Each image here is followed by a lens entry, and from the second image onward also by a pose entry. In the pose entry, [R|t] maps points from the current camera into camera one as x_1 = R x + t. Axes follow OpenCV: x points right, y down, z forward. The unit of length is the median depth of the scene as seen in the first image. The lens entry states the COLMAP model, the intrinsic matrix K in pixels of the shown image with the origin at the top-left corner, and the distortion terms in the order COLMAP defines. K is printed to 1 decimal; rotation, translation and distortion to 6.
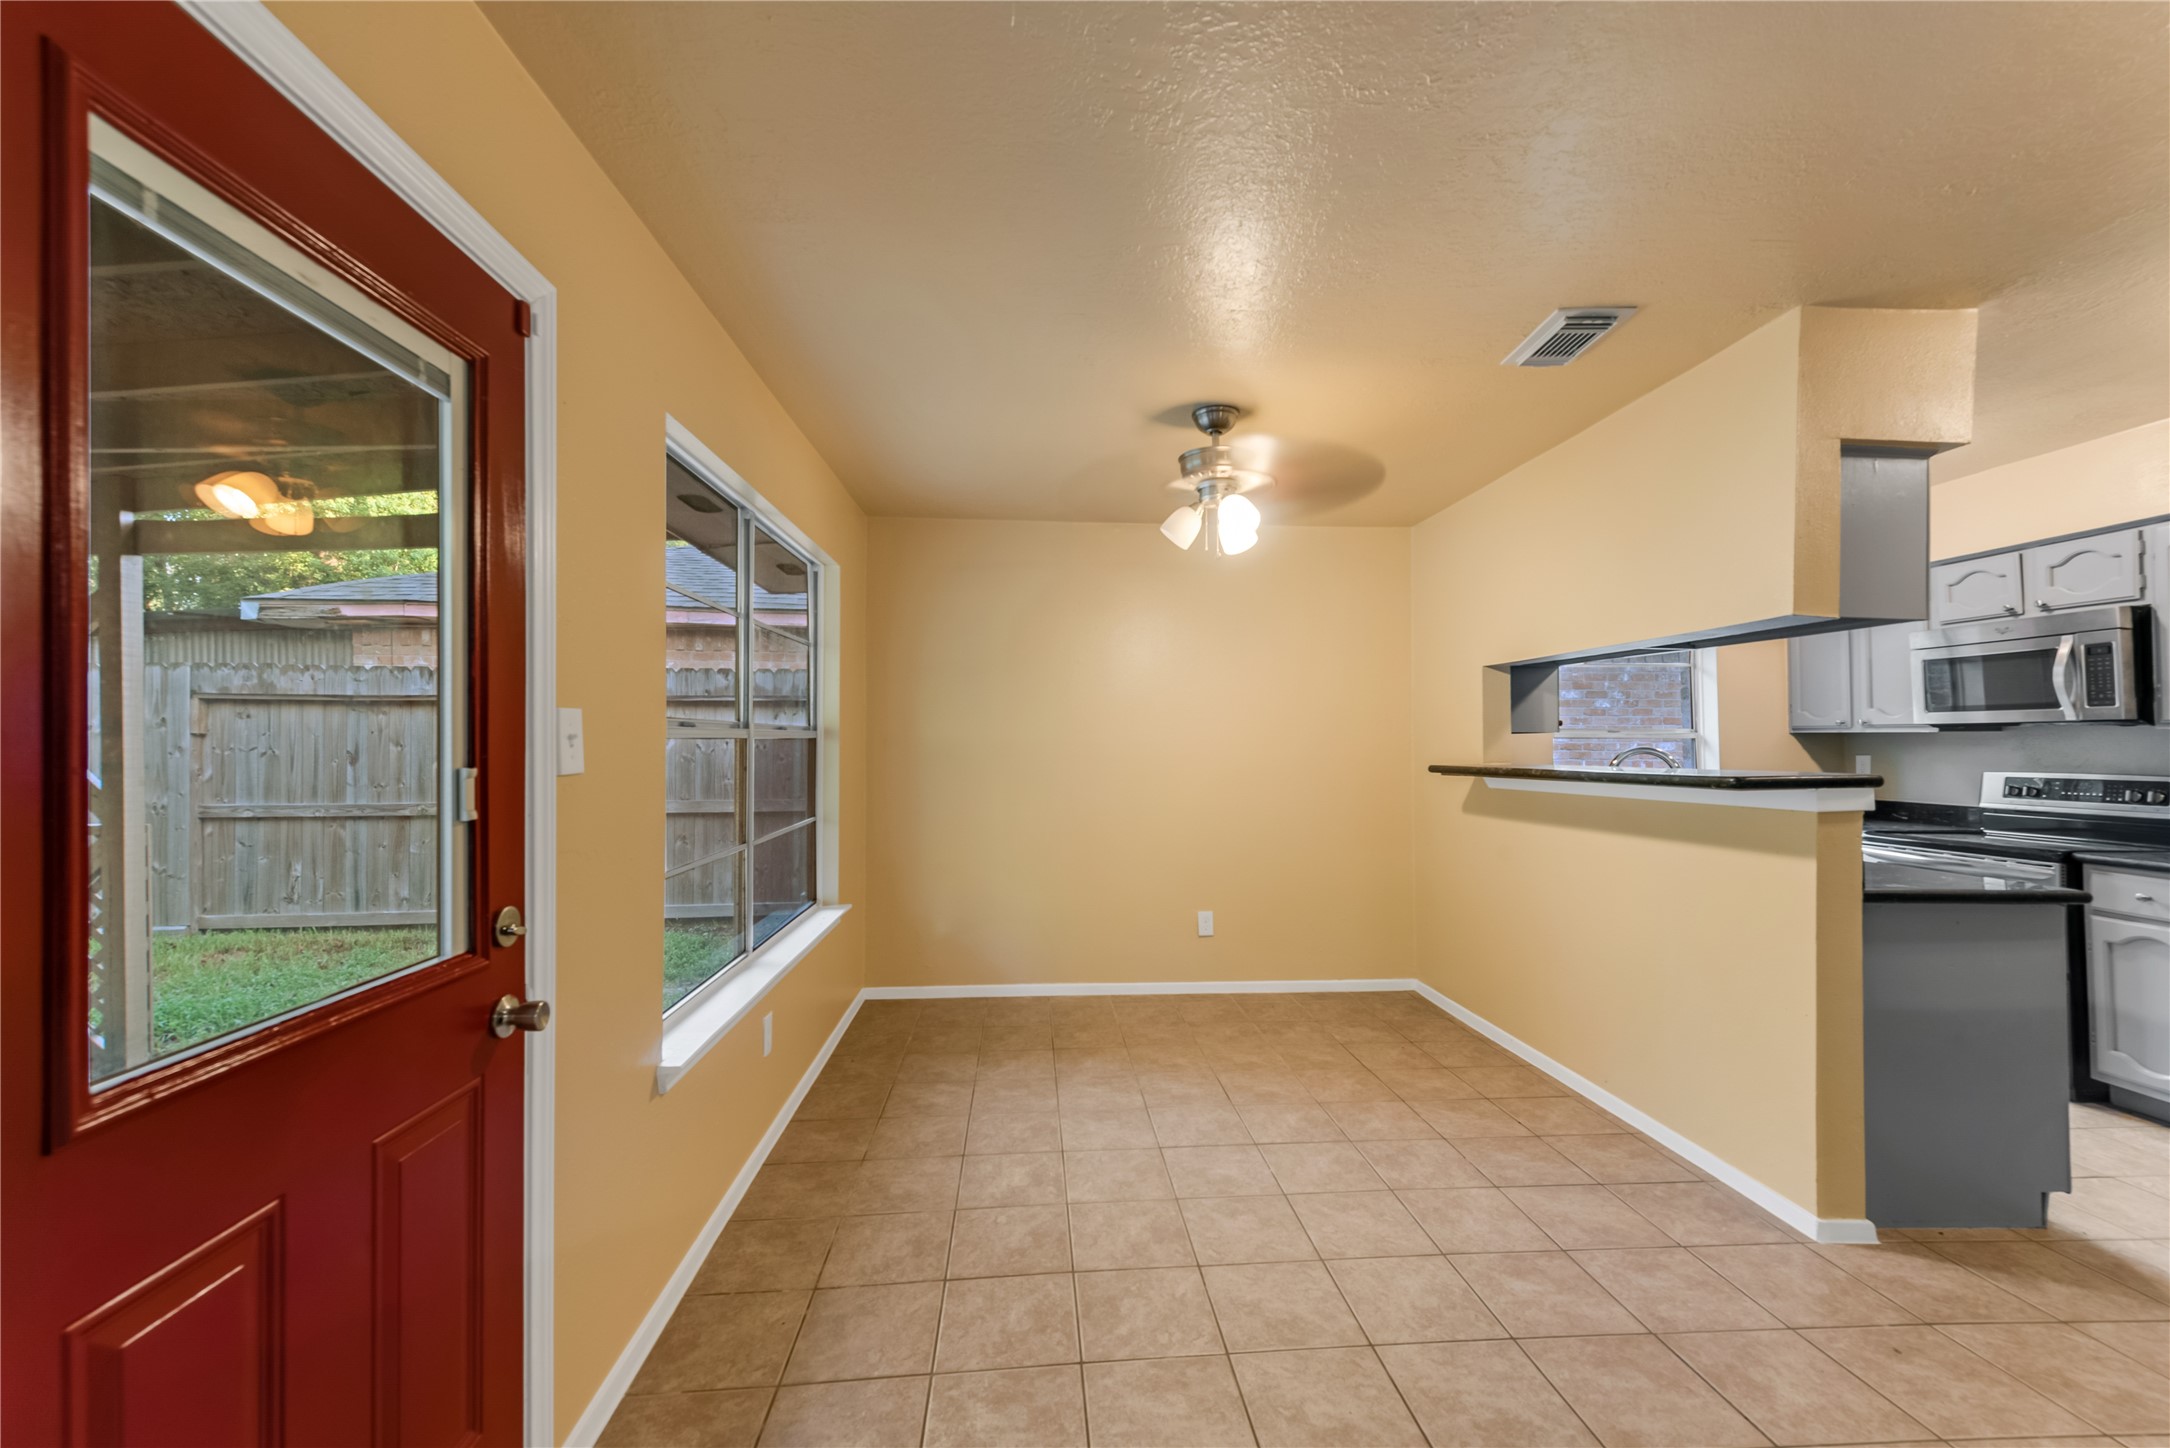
lens RADIAL K [[854.8, 0, 1073.8], [0, 854.8, 715.2], [0, 0, 1]] dist [0.014219, -0.003162]
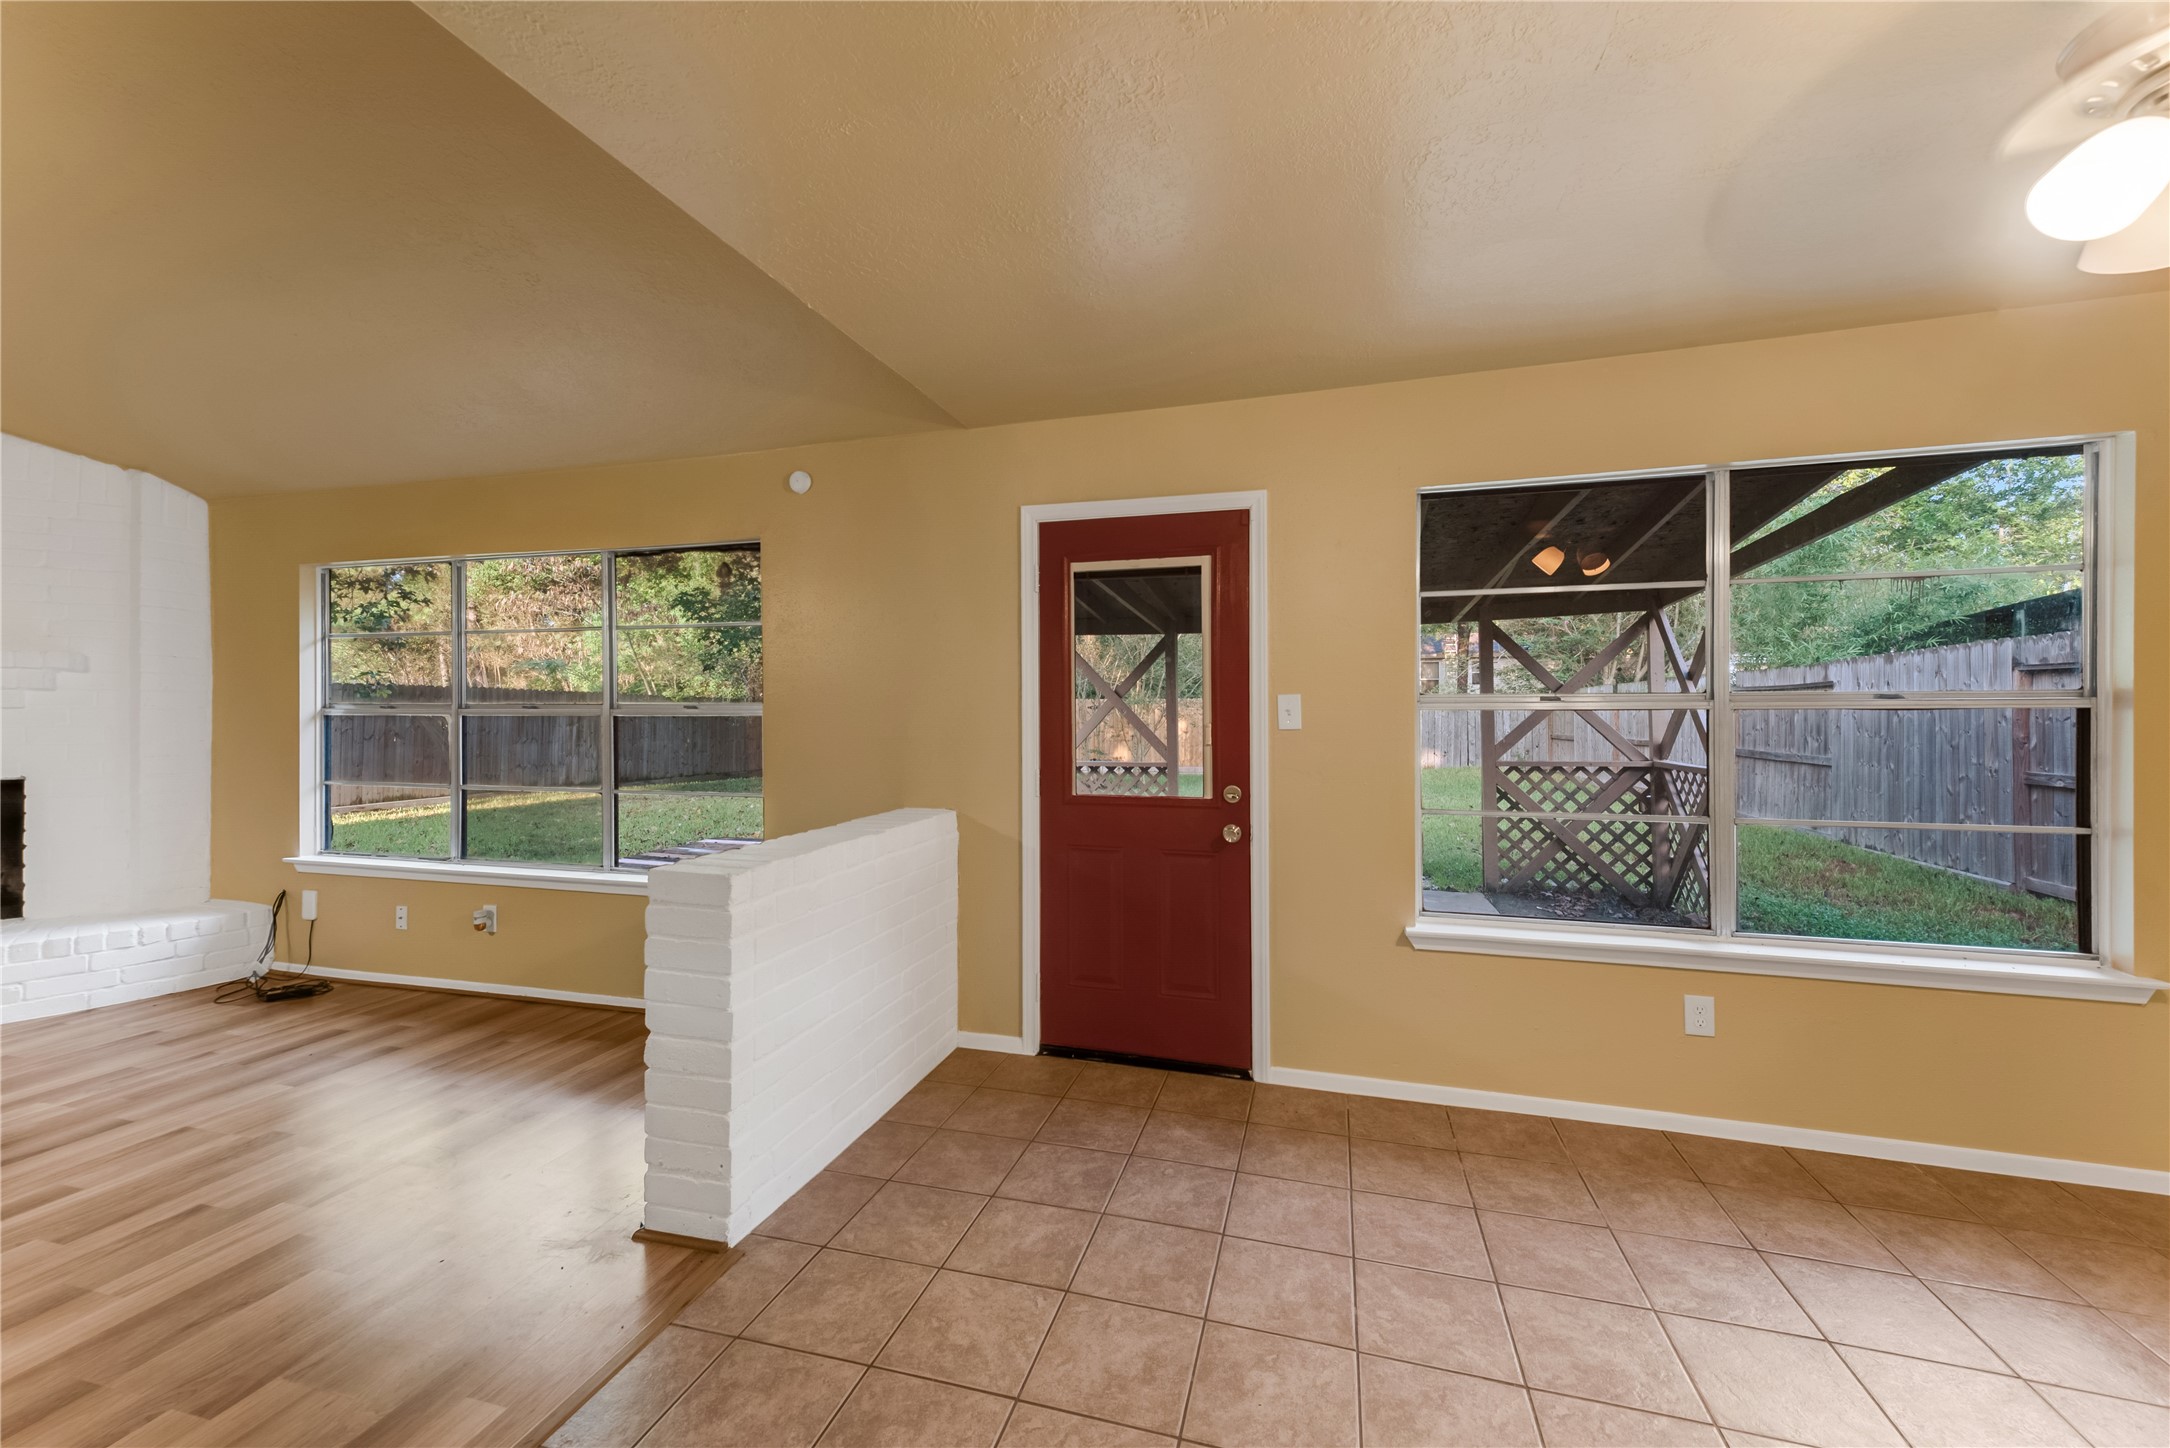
lens RADIAL K [[854.8, 0, 1137.9], [0, 854.8, 715.7], [0, 0, 1]] dist [0.014219, -0.003162]
pose [[-0.298128, 0.003396, -0.954520, 0.543968], [0.033068, 0.999430, -0.006772, 0.013036], [0.953953, -0.033583, -0.298070, 0.500504]]
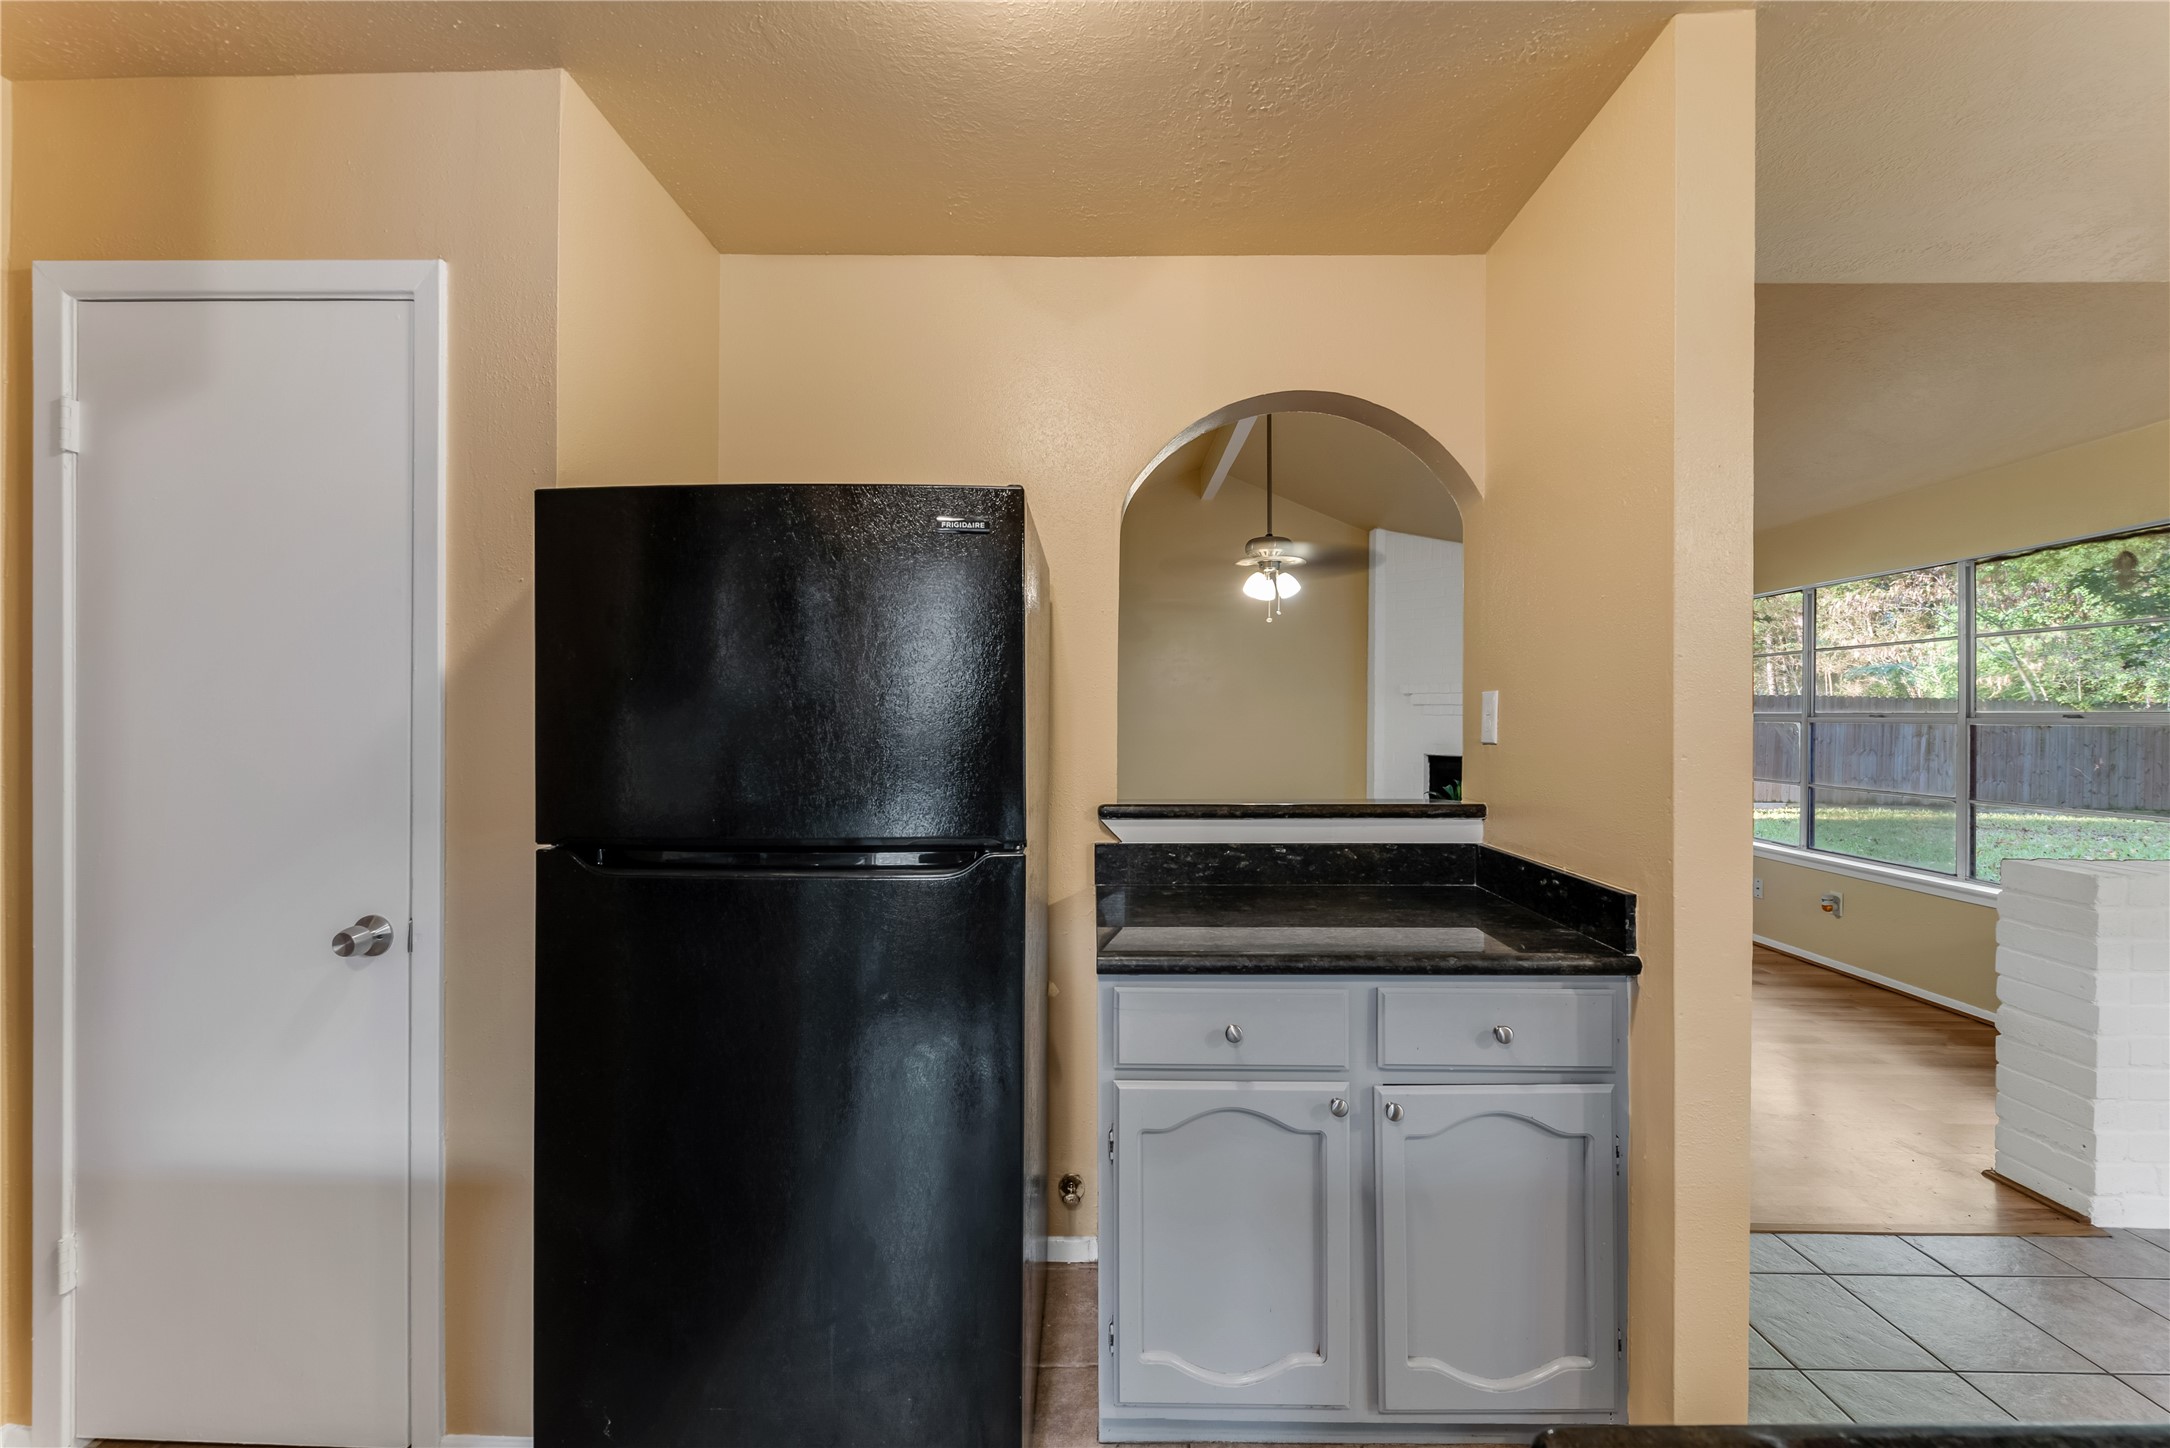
lens RADIAL K [[854.8, 0, 1092.6], [0, 854.8, 719.8], [0, 0, 1]] dist [0.014219, -0.003162]
pose [[-0.996935, -0.007496, 0.077873, 0.714621], [-0.009906, 0.999482, -0.030609, 0.020097], [-0.077604, -0.031286, -0.996493, 0.705159]]
